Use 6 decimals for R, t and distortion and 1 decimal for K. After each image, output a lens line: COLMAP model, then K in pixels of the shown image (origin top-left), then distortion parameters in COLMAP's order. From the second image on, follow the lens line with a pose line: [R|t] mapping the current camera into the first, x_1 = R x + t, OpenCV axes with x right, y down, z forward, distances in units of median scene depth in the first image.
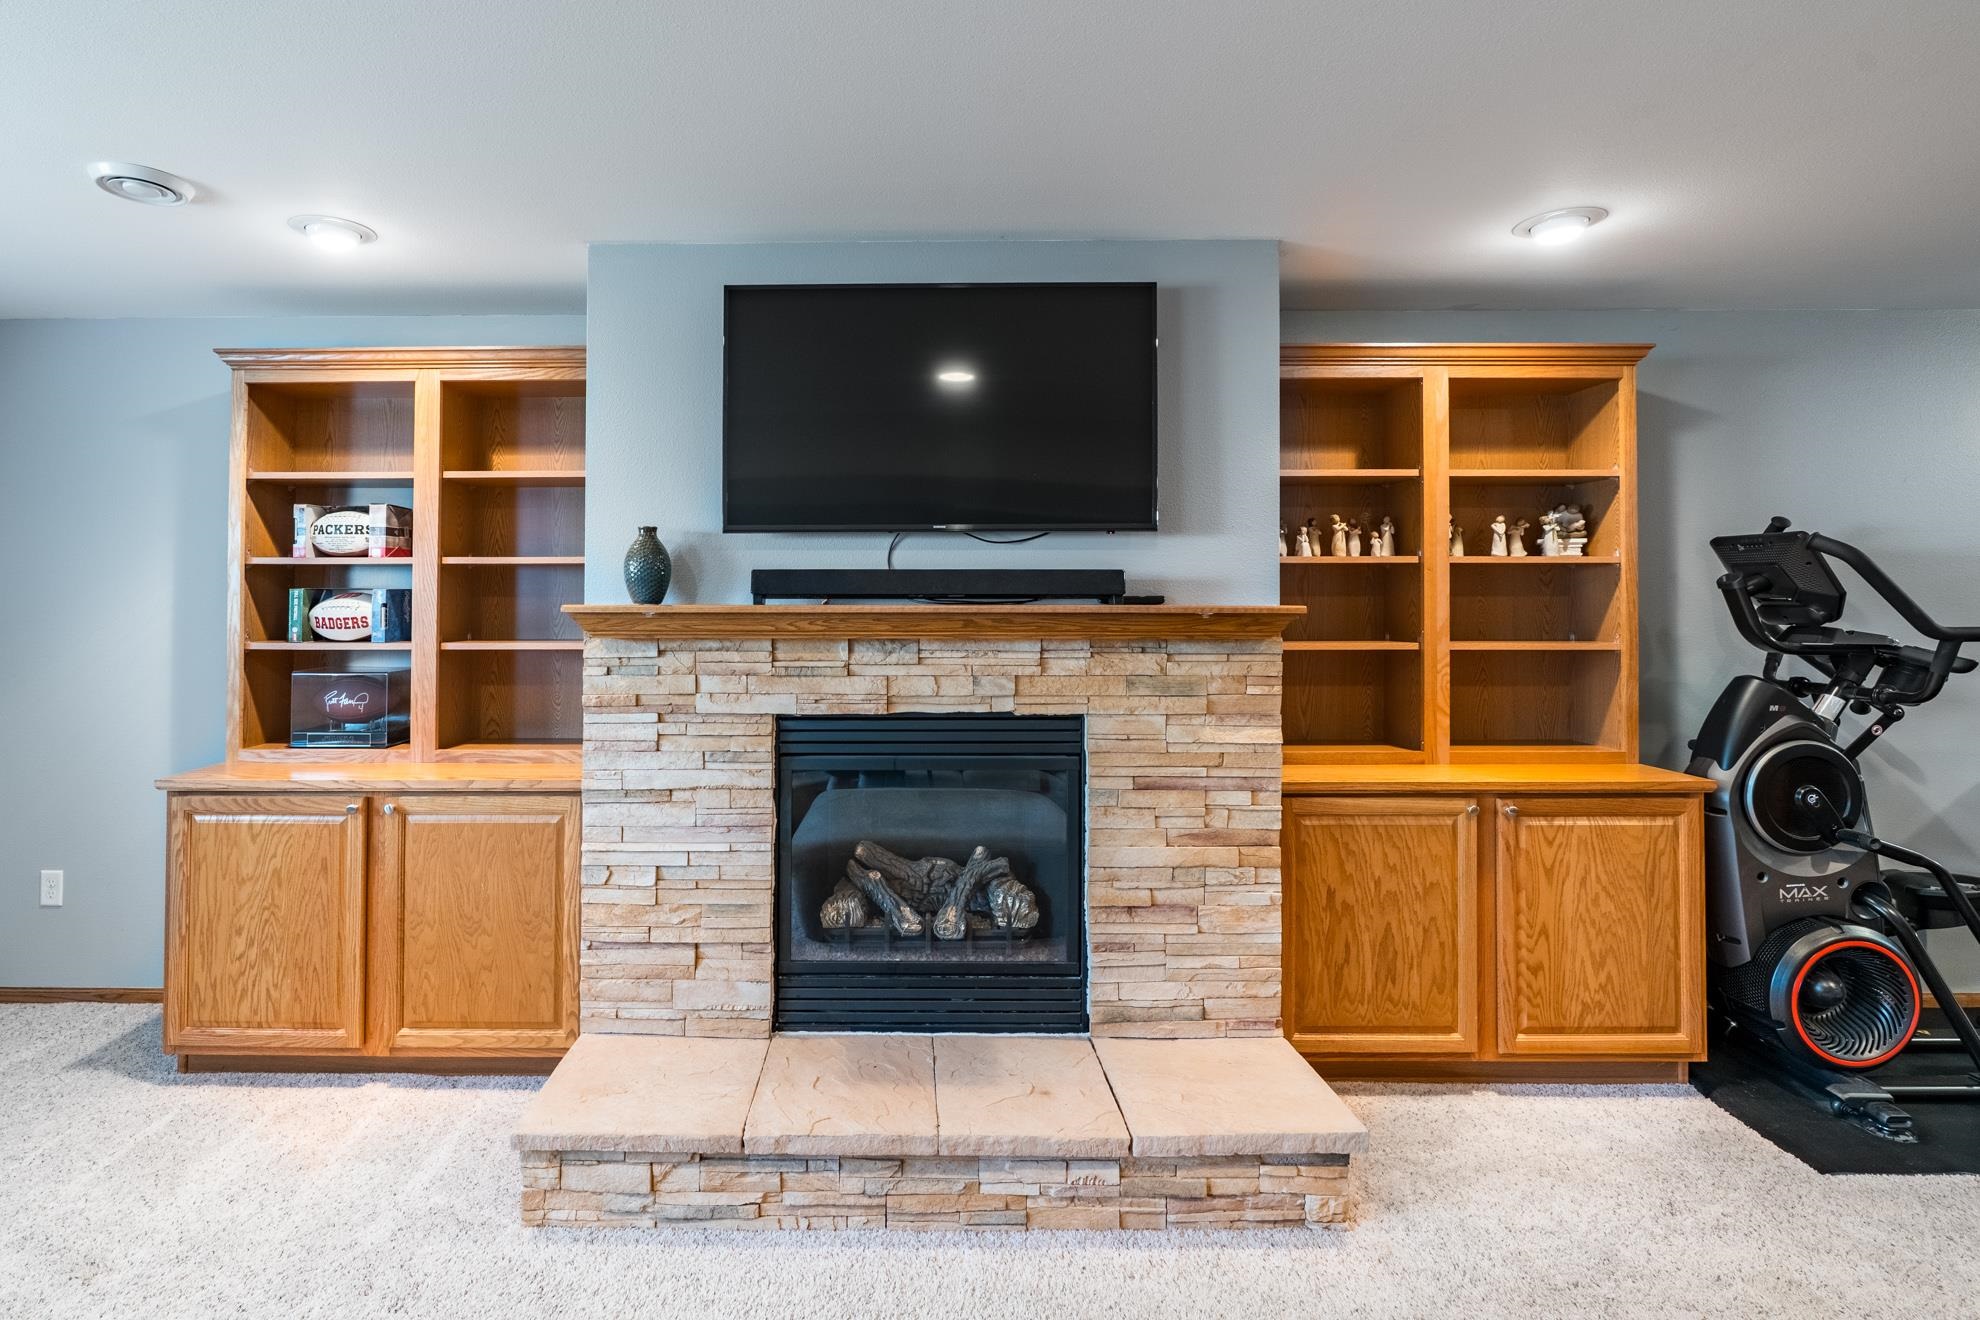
lens RADIAL K [[916.0, 0, 901.1], [0, 916.0, 581.0], [0, 0, 1]] dist [-0.008511, 0.002337]
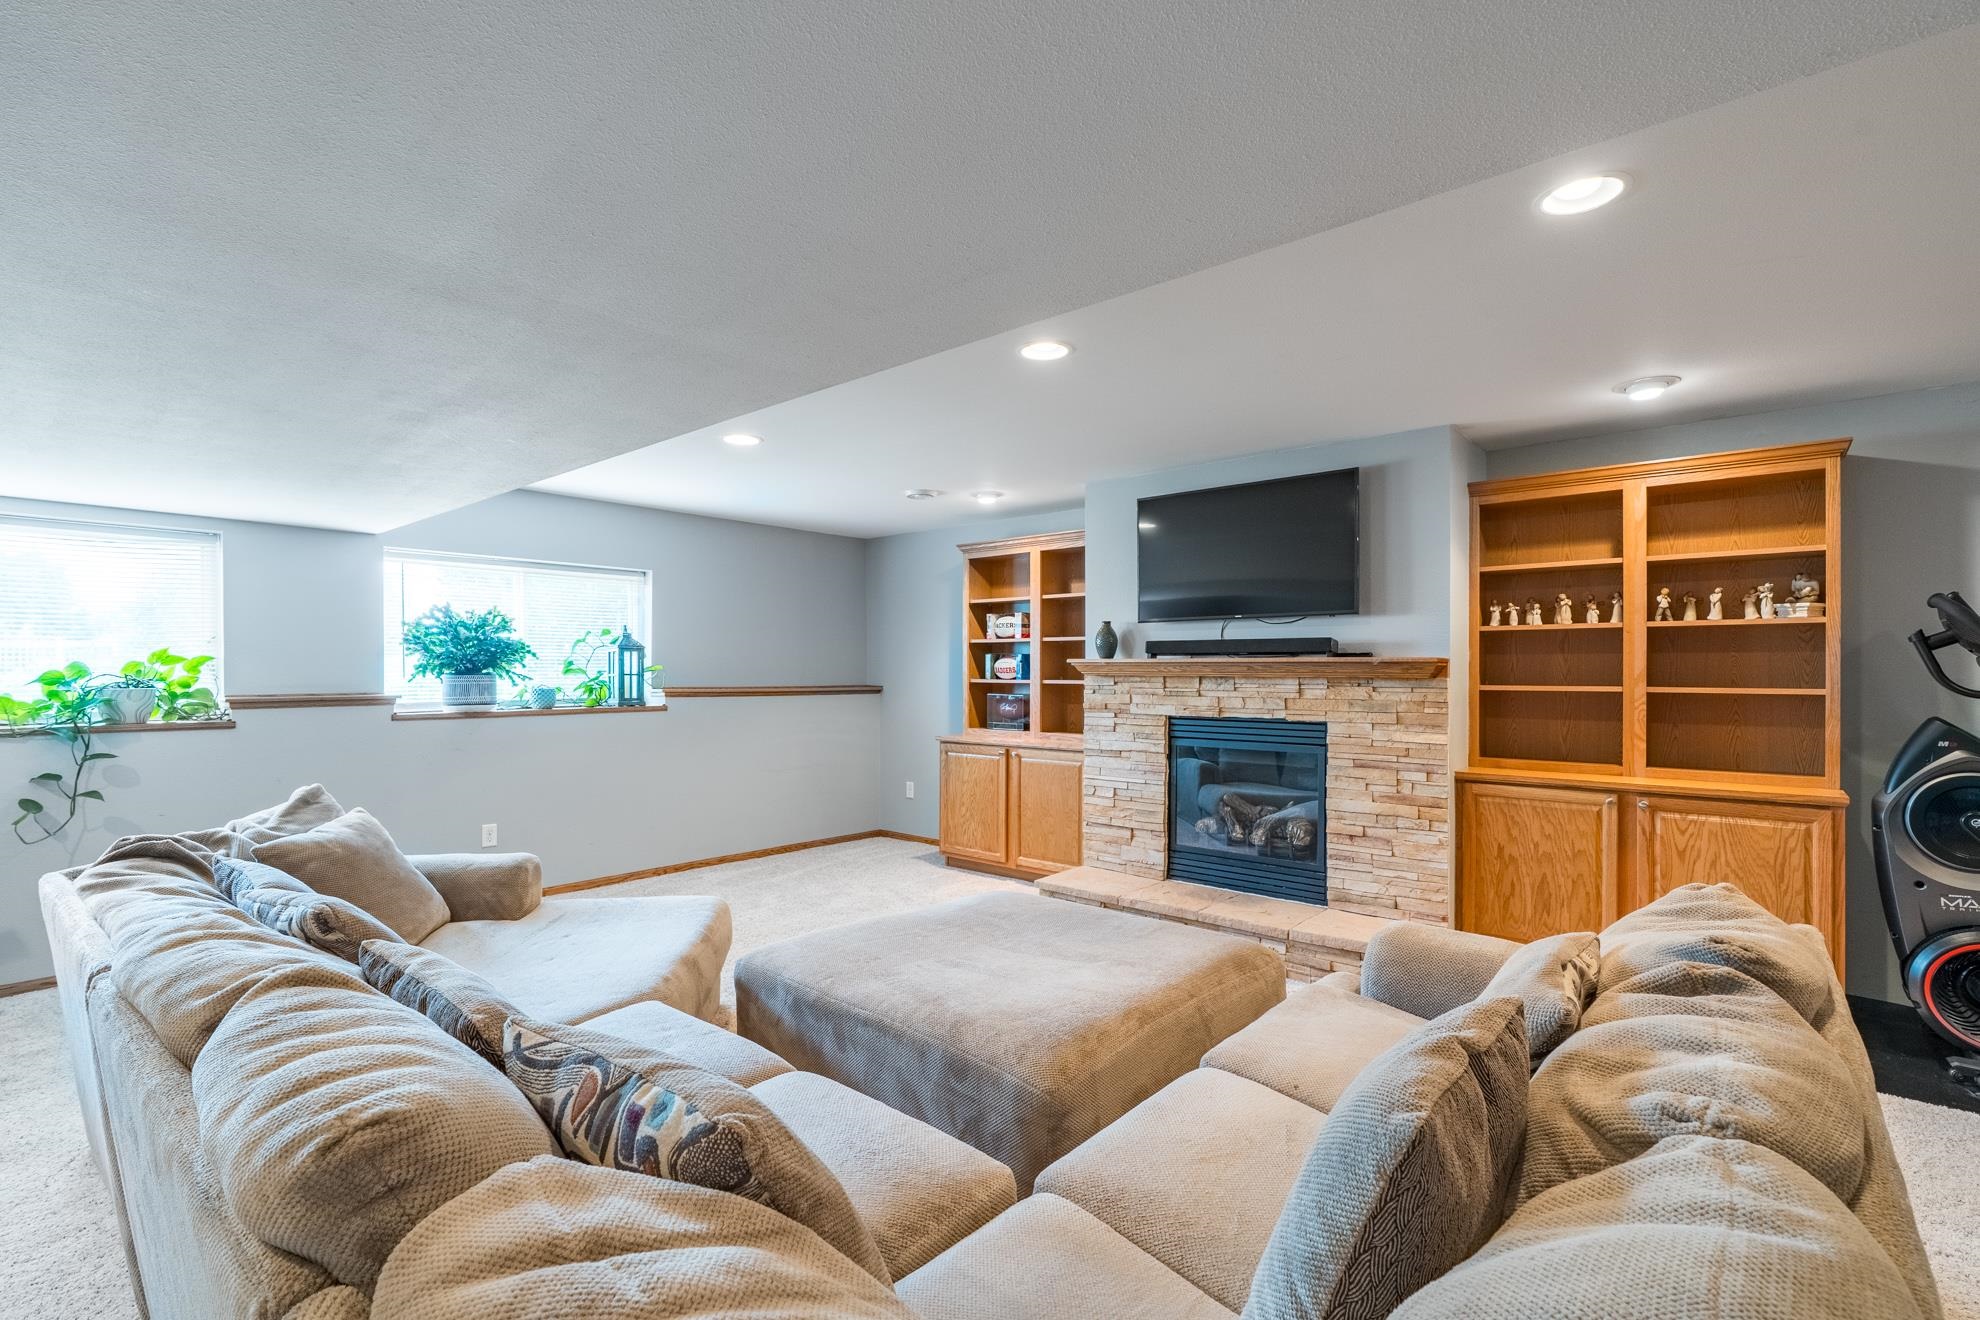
lens RADIAL K [[916.0, 0, 954.0], [0, 916.0, 645.8], [0, 0, 1]] dist [-0.008511, 0.002337]
pose [[0.740053, -0.014849, -0.672384, 0.825231], [0.009649, 0.999888, -0.011462, 0.015489], [0.672479, 0.001994, 0.740114, -0.730798]]
